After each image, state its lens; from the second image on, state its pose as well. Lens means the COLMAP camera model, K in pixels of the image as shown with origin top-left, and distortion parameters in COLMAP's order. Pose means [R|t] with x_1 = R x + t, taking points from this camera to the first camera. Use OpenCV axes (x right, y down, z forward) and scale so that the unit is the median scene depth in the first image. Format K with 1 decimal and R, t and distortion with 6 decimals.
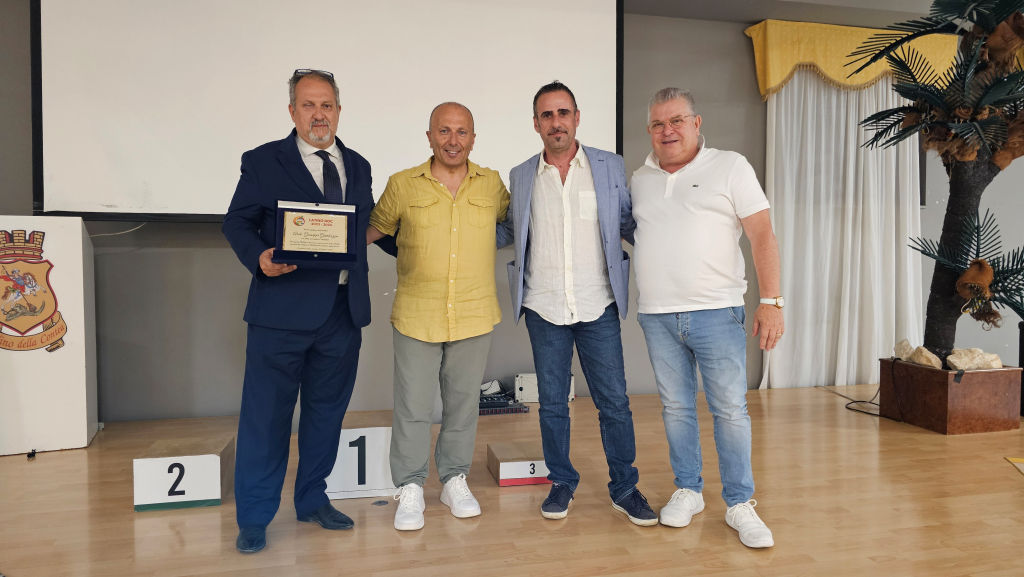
lens RADIAL K [[682.5, 0, 519.6], [0, 682.5, 284.6], [0, 0, 1]] dist [0.046025, -0.044305]
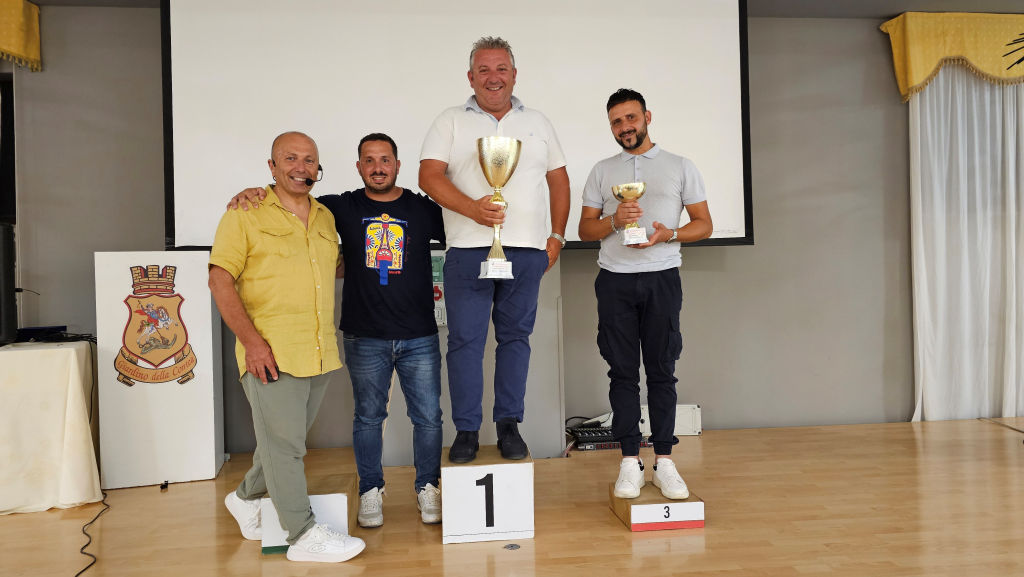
lens RADIAL K [[682.5, 0, 518.5], [0, 682.5, 289.5], [0, 0, 1]] dist [0.046025, -0.044305]
pose [[0.990587, -0.023353, -0.134880, -0.035980], [0.019020, 0.999264, -0.033327, 0.001012], [0.135559, 0.030448, 0.990301, 0.044099]]
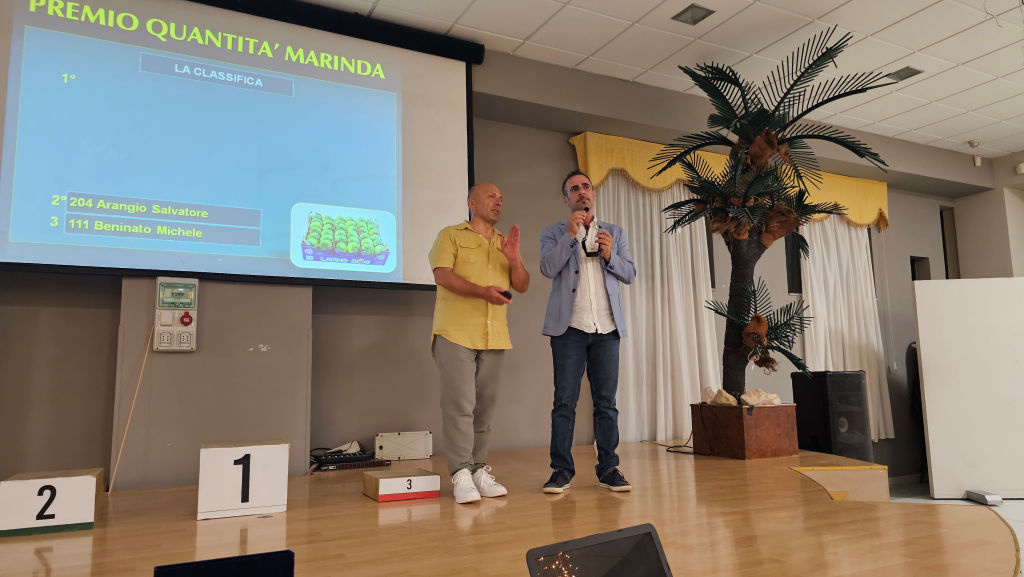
lens RADIAL K [[682.5, 0, 510.4], [0, 682.5, 298.3], [0, 0, 1]] dist [0.046025, -0.044305]
pose [[0.971800, 0.011229, 0.235538, -0.055040], [0.026936, 0.987041, -0.158193, 0.100670], [-0.234262, 0.160076, 0.958904, -0.082436]]
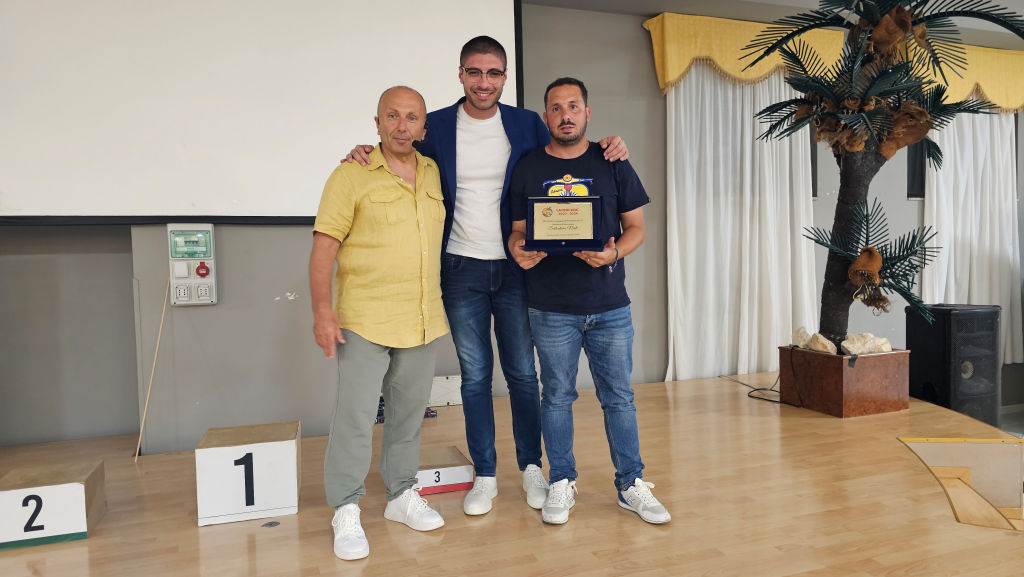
lens RADIAL K [[682.5, 0, 507.7], [0, 682.5, 296.1], [0, 0, 1]] dist [0.046025, -0.044305]
pose [[0.993408, -0.030528, 0.110494, 0.011985], [0.028868, 0.999446, 0.016593, 0.003522], [-0.110940, -0.013293, 0.993738, 0.030892]]
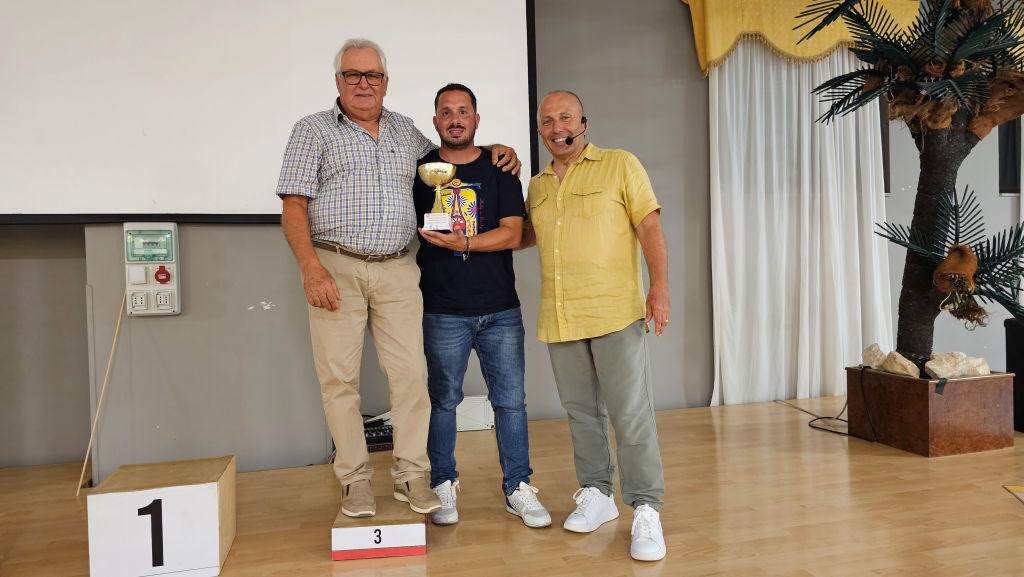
lens RADIAL K [[682.5, 0, 506.5], [0, 682.5, 291.5], [0, 0, 1]] dist [0.046025, -0.044305]
pose [[0.999177, -0.028804, 0.028569, 0.078949], [0.029208, 0.999478, -0.013802, 0.012659], [-0.028157, 0.014625, 0.999497, 0.154135]]
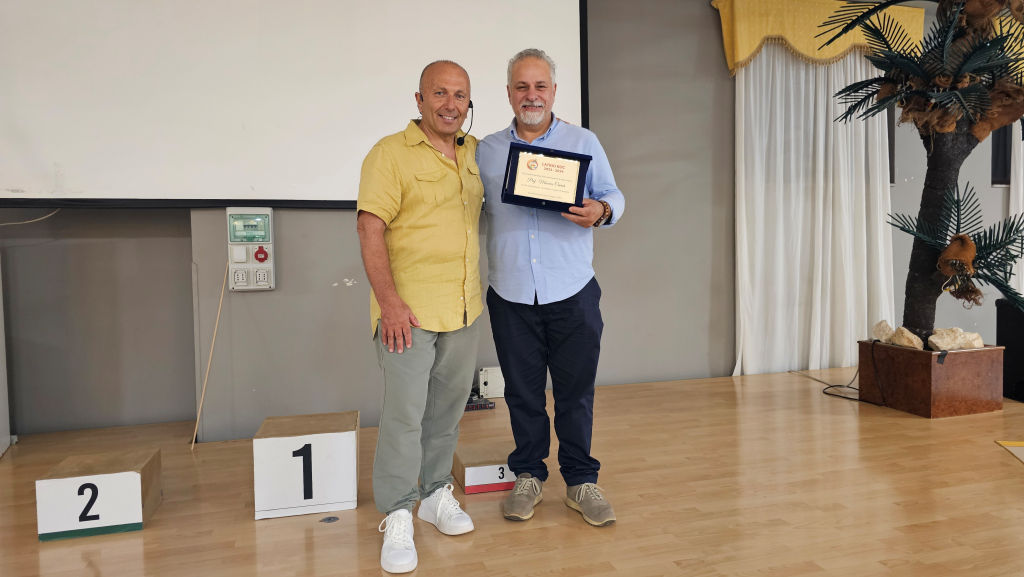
lens RADIAL K [[682.5, 0, 518.8], [0, 682.5, 282.0], [0, 0, 1]] dist [0.046025, -0.044305]
pose [[0.998112, -0.021171, 0.057659, -0.003218], [0.020727, 0.999751, 0.008290, 0.007003], [-0.057820, -0.007079, 0.998302, 0.065649]]
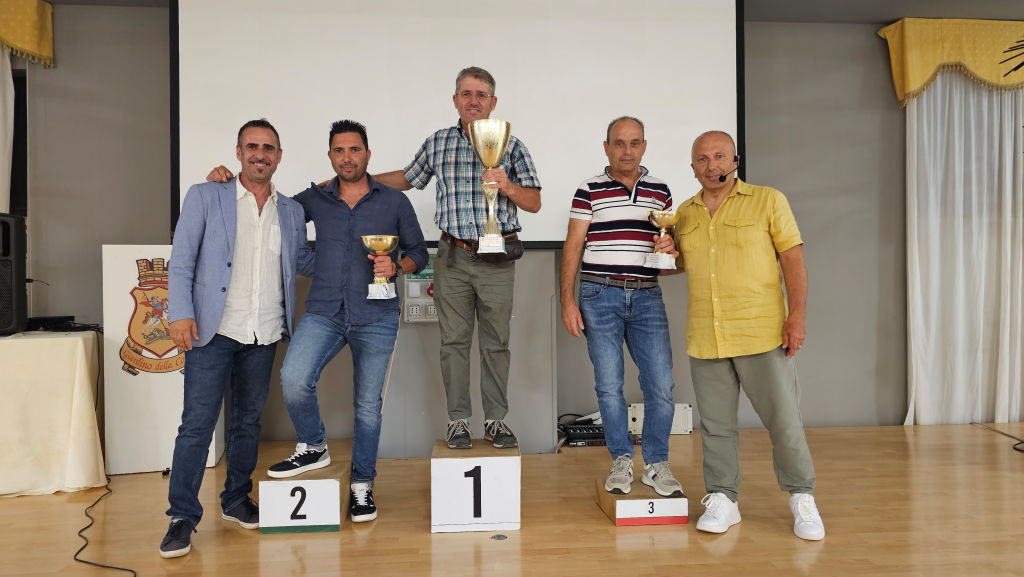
lens RADIAL K [[682.5, 0, 509.7], [0, 682.5, 288.5], [0, 0, 1]] dist [0.046025, -0.044305]
pose [[0.988282, -0.007378, -0.152462, -0.023149], [0.002538, 0.999487, -0.031918, 0.001544], [0.152619, 0.031157, 0.987794, 0.029429]]
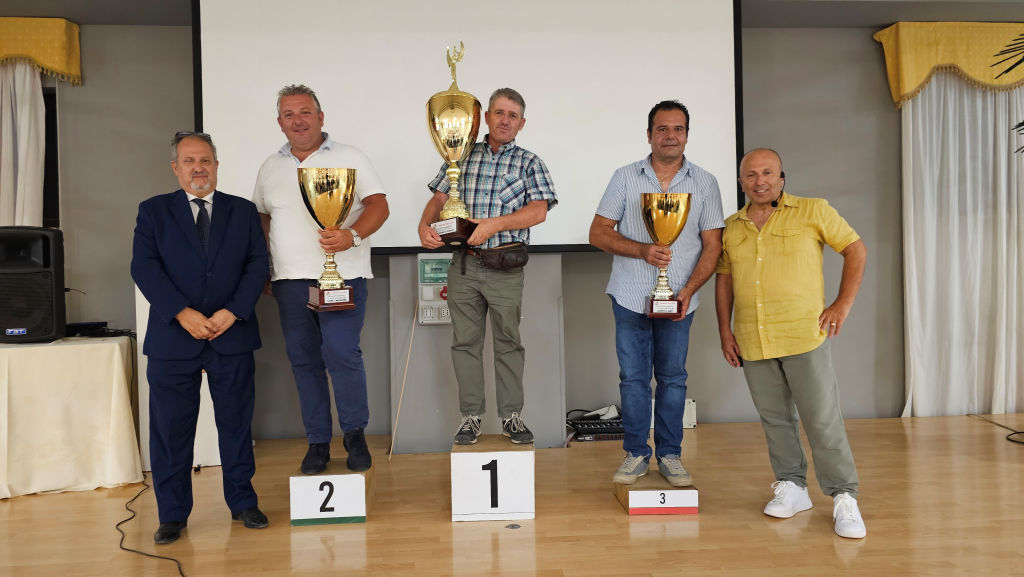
lens RADIAL K [[682.5, 0, 505.4], [0, 682.5, 288.0], [0, 0, 1]] dist [0.046025, -0.044305]
pose [[0.985922, -0.018654, -0.166165, -0.022364], [0.014697, 0.999579, -0.025013, -0.007342], [0.166561, 0.022219, 0.985781, -0.011302]]
